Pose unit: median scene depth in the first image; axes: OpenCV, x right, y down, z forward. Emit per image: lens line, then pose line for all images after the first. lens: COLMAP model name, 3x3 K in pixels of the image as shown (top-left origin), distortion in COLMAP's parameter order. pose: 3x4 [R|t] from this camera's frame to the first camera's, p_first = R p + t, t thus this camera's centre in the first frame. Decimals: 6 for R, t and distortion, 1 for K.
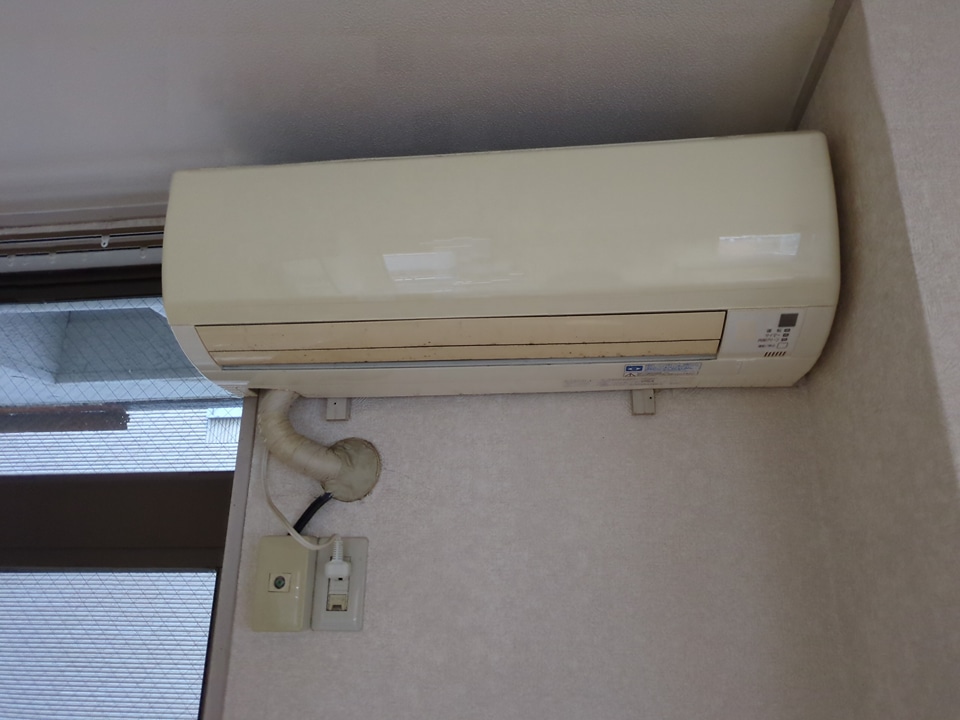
lens RADIAL K [[714.3, 0, 480.0], [0, 714.3, 360.0], [0, 0, 1]] dist [0.006349, -0.005393]
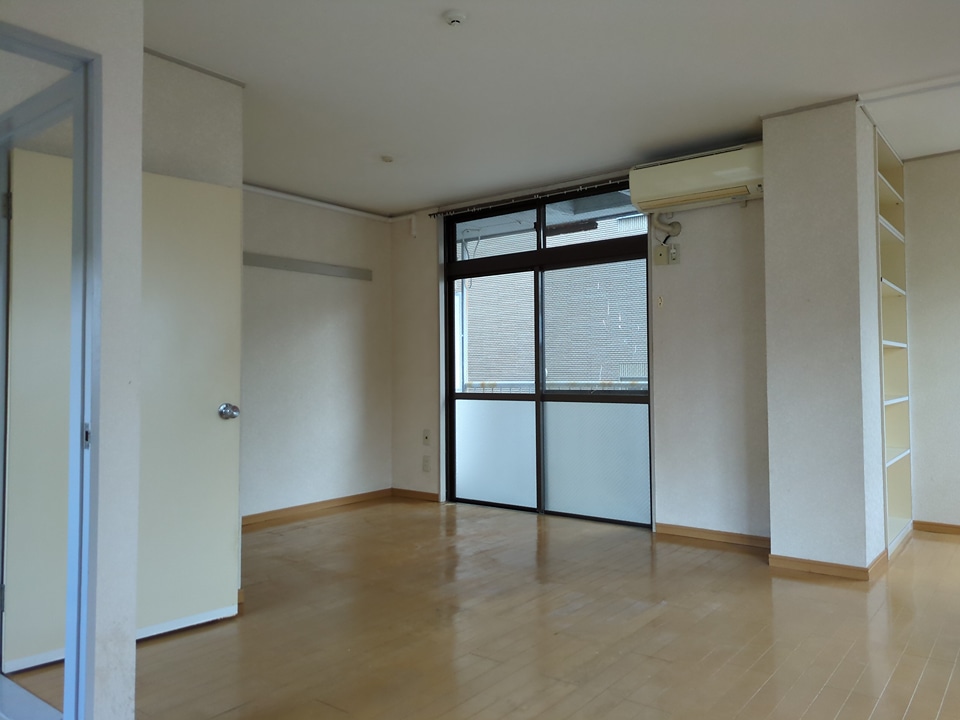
lens RADIAL K [[714.3, 0, 480.0], [0, 714.3, 360.0], [0, 0, 1]] dist [0.006349, -0.005393]
pose [[0.869043, -0.035199, -0.493484, 0.904006], [0.178577, 0.952538, 0.246538, -0.368819], [0.461384, -0.302377, 0.834082, -3.389936]]
